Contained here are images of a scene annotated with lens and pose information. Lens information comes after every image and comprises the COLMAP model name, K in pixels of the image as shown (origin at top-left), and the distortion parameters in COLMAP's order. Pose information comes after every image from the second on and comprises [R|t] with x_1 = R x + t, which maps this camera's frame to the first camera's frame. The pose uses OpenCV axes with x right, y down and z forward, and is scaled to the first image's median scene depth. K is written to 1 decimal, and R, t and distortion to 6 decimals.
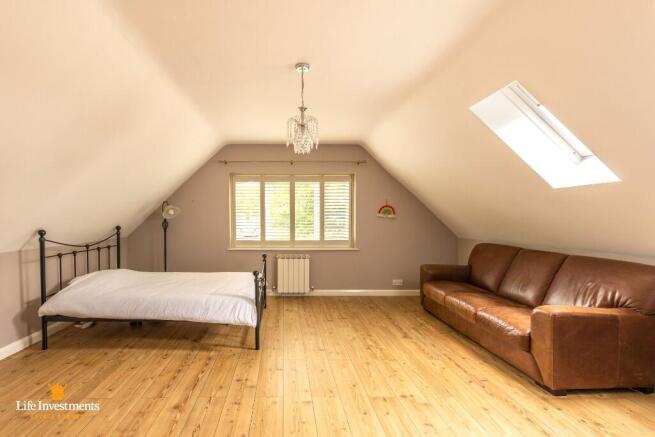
lens RADIAL K [[319.8, 0, 280.2], [0, 319.8, 228.3], [0, 0, 1]] dist [-0.000954, -0.000152]
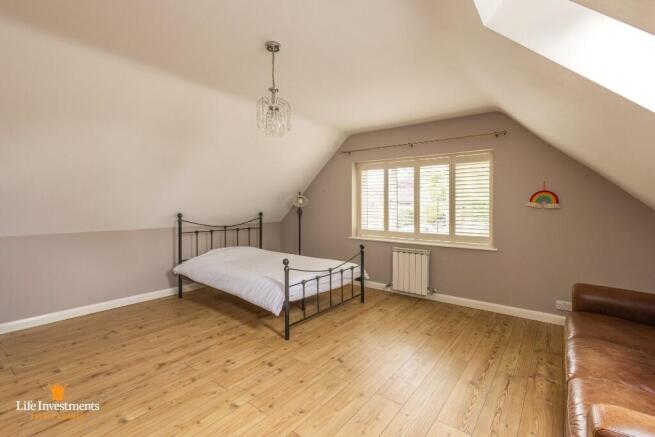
lens RADIAL K [[301.8, 0, 326.0], [0, 301.8, 209.0], [0, 0, 1]] dist [0.003924, 0.000246]
pose [[0.796379, 0.013138, -0.604655, 0.432374], [-0.028273, 0.999480, -0.015521, -0.009368], [0.604136, 0.029456, 0.796336, 0.235433]]
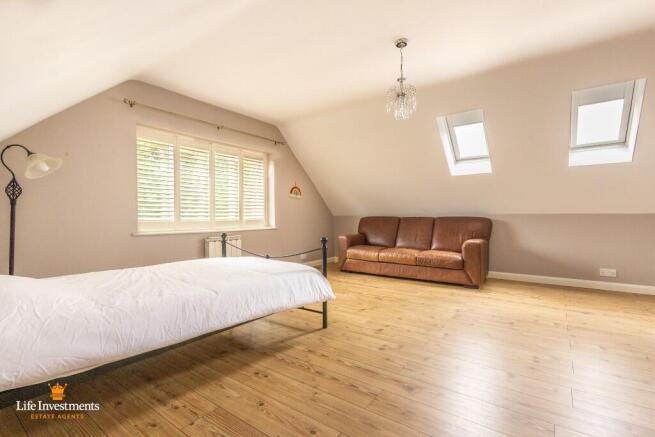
lens RADIAL K [[310.2, 0, 332.2], [0, 310.2, 219.8], [0, 0, 1]] dist [0.002438, 0.000180]
pose [[0.578909, -0.012301, 0.815299, -0.557030], [0.034947, 0.999342, -0.009736, 0.067721], [-0.814643, 0.034129, 0.578958, 0.355972]]
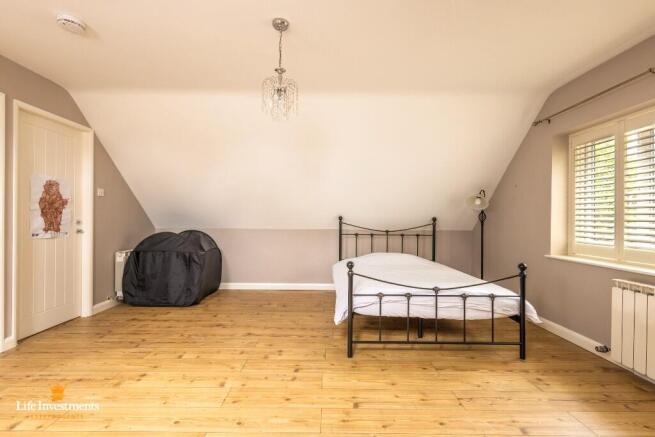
lens RADIAL K [[297.6, 0, 327.5], [0, 297.6, 219.3], [0, 0, 1]] dist [0.006554, 0.000385]
pose [[0.006564, -0.000235, -0.999978, 0.524867], [-0.043860, 0.999038, -0.000523, 0.016214], [0.999016, 0.043863, 0.006548, 0.682039]]
